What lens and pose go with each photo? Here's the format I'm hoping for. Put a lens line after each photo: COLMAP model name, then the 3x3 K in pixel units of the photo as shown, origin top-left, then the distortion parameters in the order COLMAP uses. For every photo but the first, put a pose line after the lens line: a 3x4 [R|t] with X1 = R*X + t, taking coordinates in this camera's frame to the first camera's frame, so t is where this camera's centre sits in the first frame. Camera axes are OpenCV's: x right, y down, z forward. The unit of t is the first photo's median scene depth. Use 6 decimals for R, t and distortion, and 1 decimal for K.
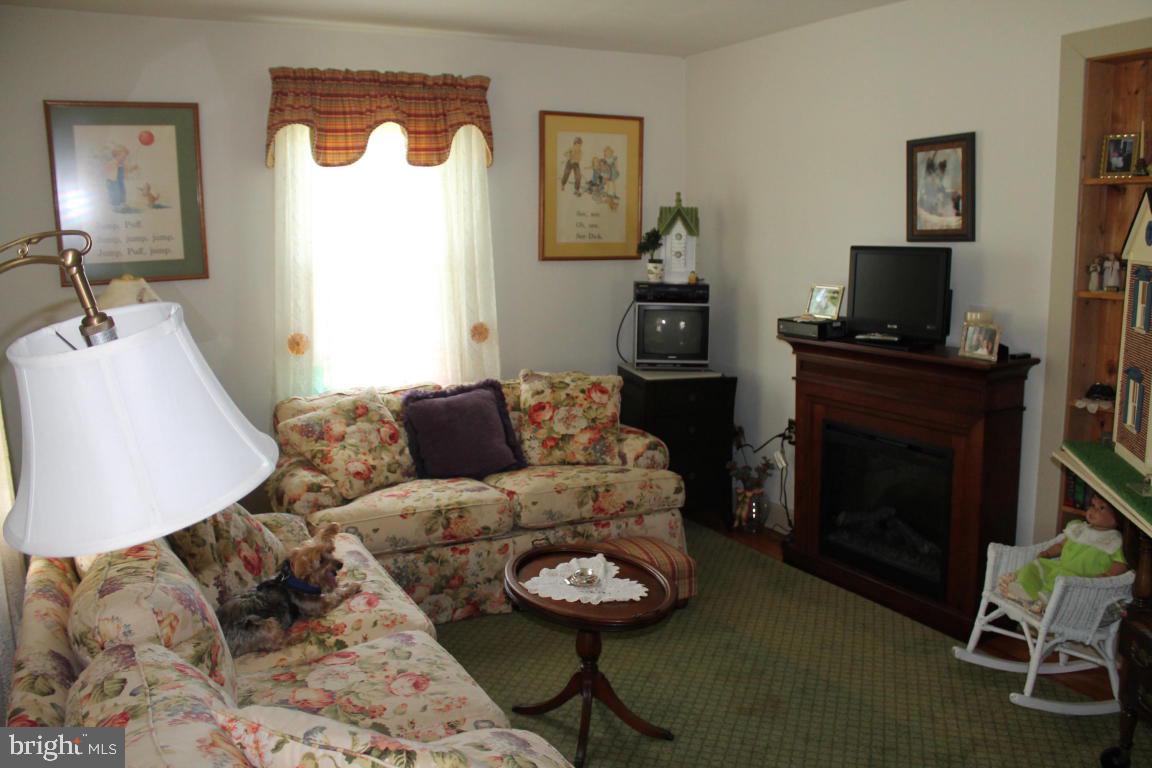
lens RADIAL K [[980.7, 0, 576.0], [0, 980.7, 384.0], [0, 0, 1]] dist [-0.178203, 0.183379]
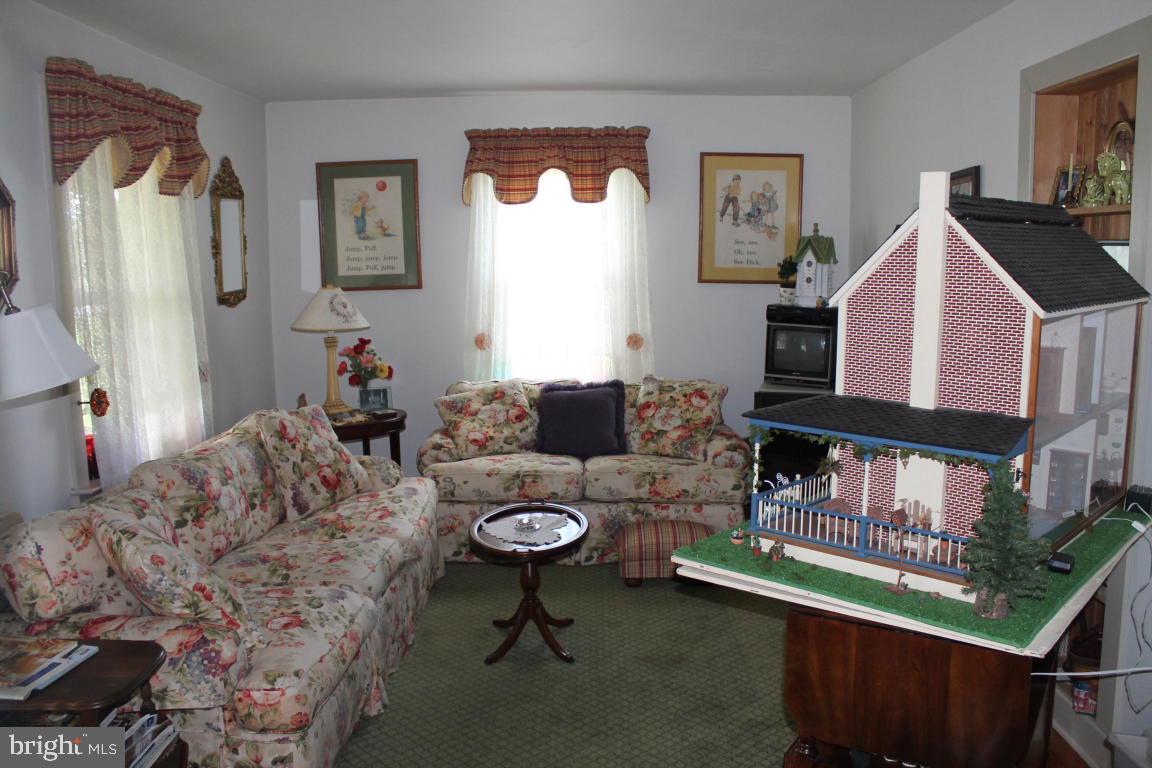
lens RADIAL K [[980.7, 0, 576.0], [0, 980.7, 384.0], [0, 0, 1]] dist [-0.178203, 0.183379]
pose [[0.871997, 0.072161, -0.484164, 0.462691], [-0.080190, 0.996771, 0.004136, -0.000441], [0.482899, 0.035219, 0.874967, -0.080784]]
